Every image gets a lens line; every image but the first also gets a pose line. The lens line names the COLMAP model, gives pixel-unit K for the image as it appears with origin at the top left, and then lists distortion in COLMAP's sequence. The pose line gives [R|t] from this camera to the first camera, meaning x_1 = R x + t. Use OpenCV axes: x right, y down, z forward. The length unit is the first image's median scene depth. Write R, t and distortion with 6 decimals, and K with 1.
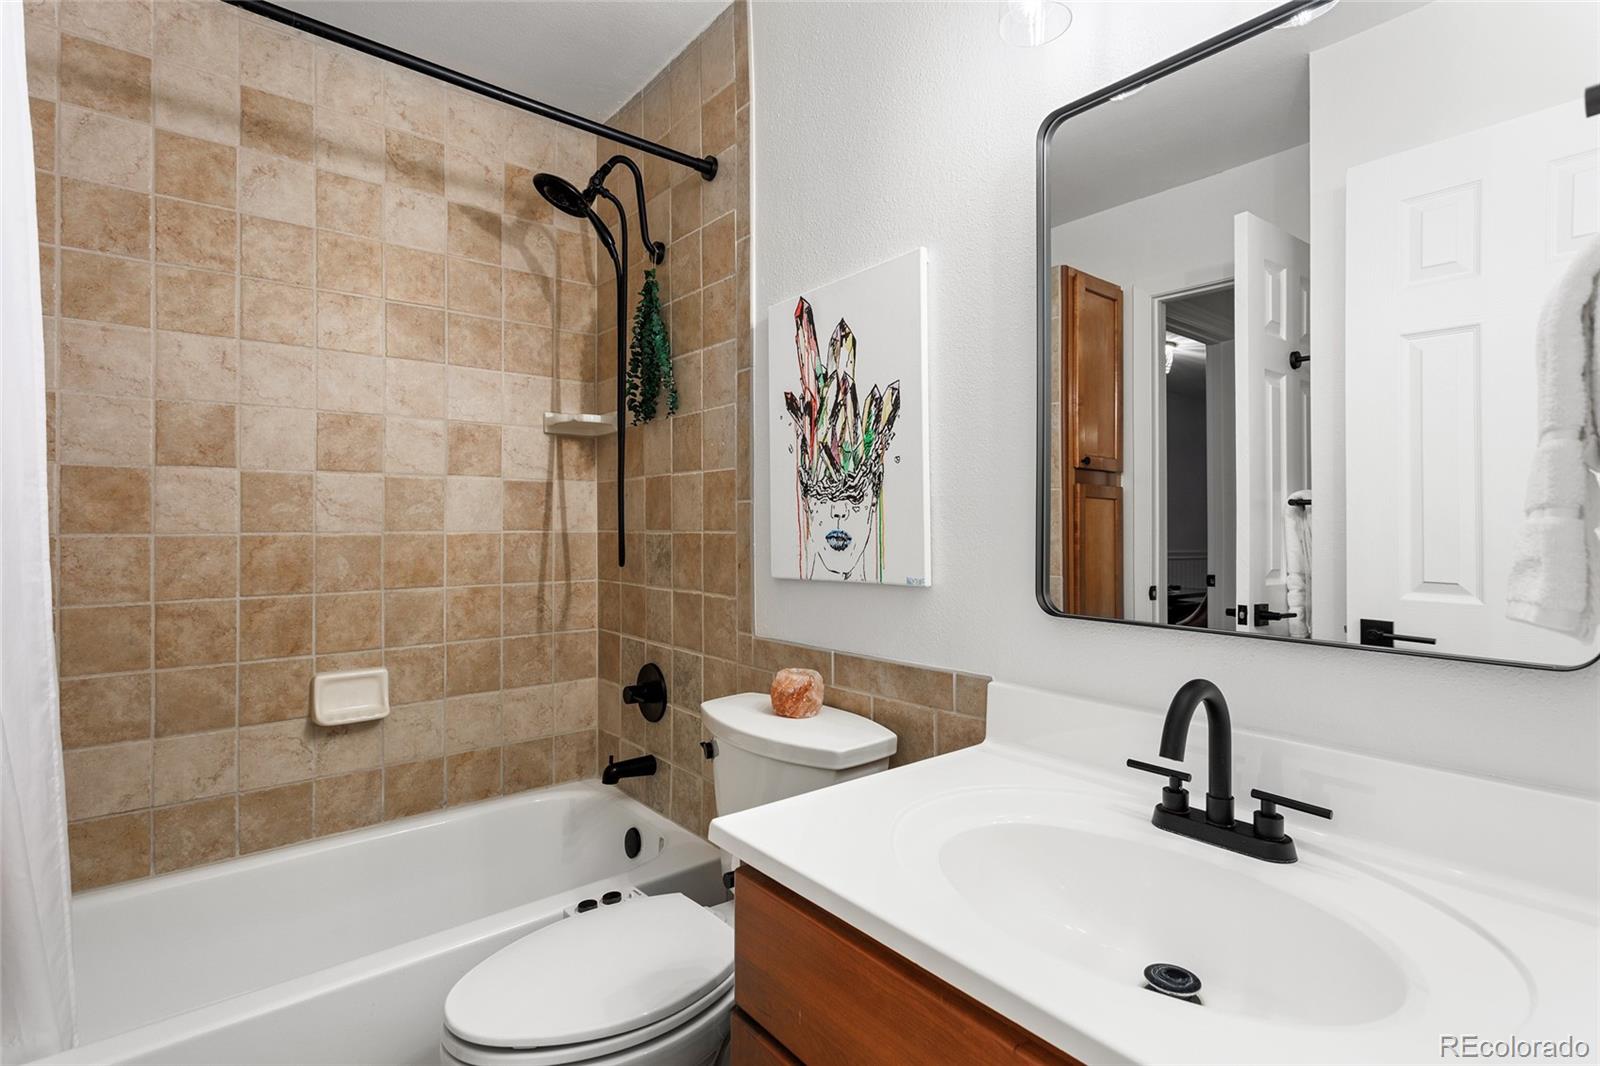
lens RADIAL K [[756.0, 0, 804.4], [0, 756.0, 524.8], [0, 0, 1]] dist [0.000590, 0.000582]
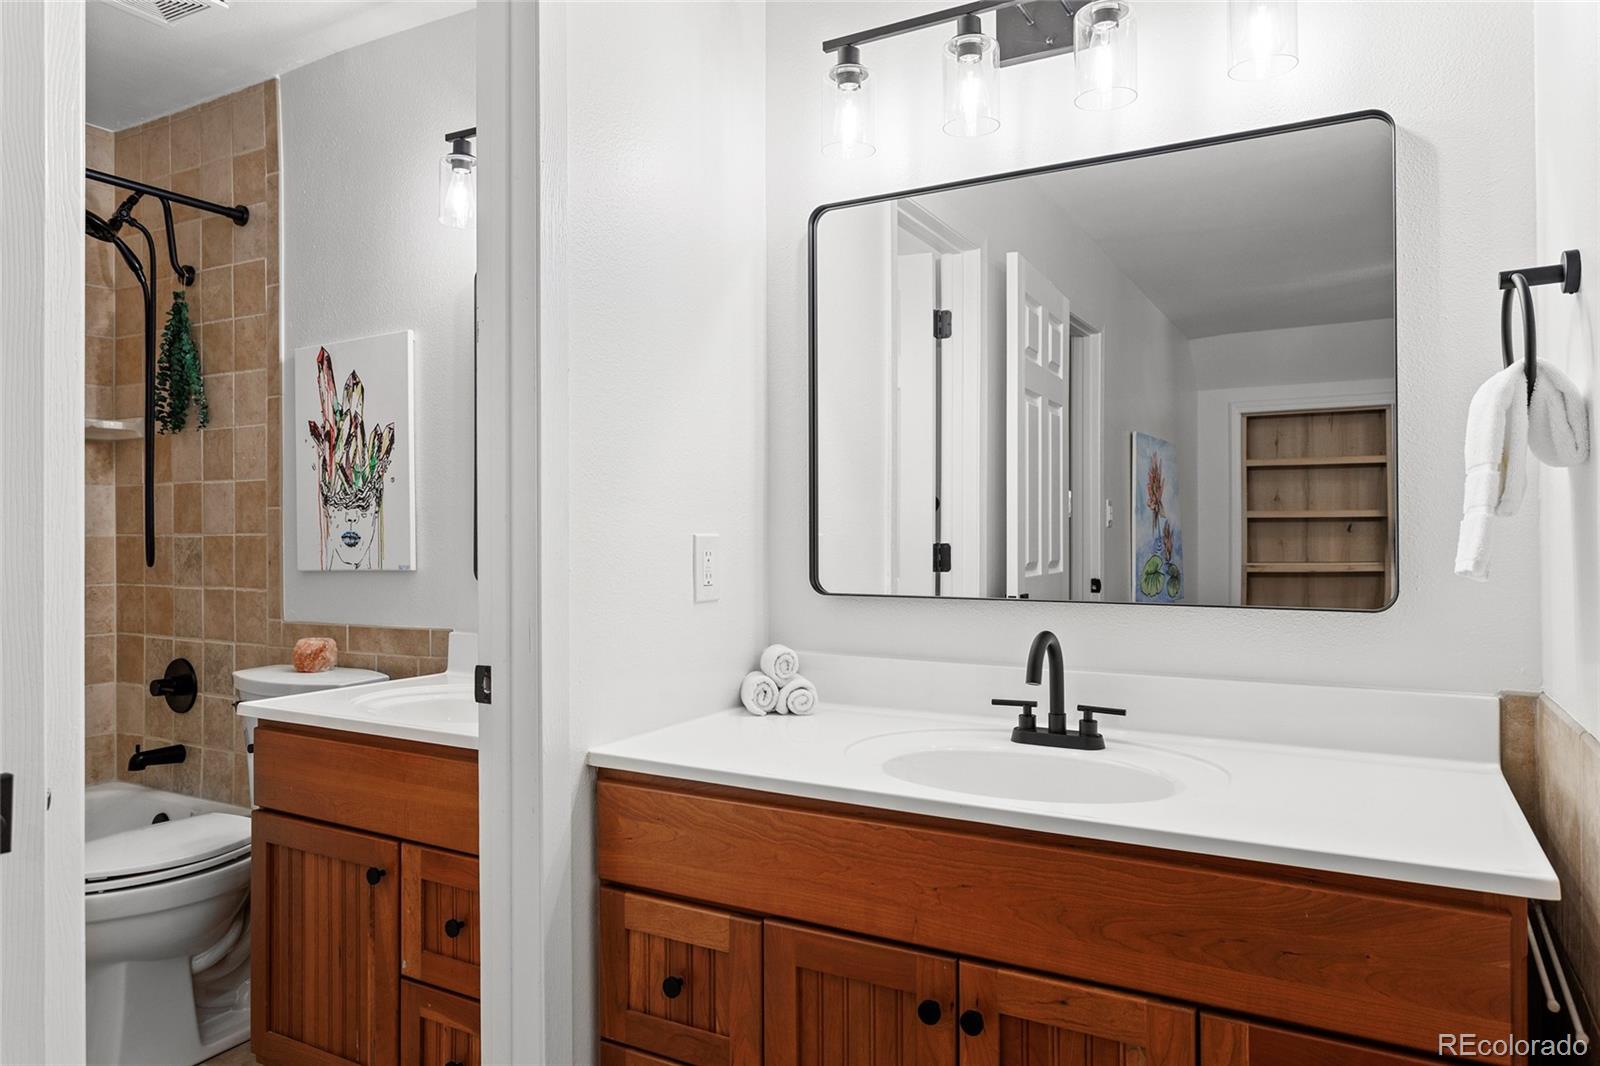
lens RADIAL K [[1053.8, 0, 801.4], [0, 1053.8, 511.7], [0, 0, 1]] dist [0.002808, 0.000524]
pose [[0.936338, -0.002175, 0.351093, 0.106724], [0.006568, 0.999914, -0.011324, -0.000960], [-0.351039, 0.012909, 0.936272, -0.782227]]
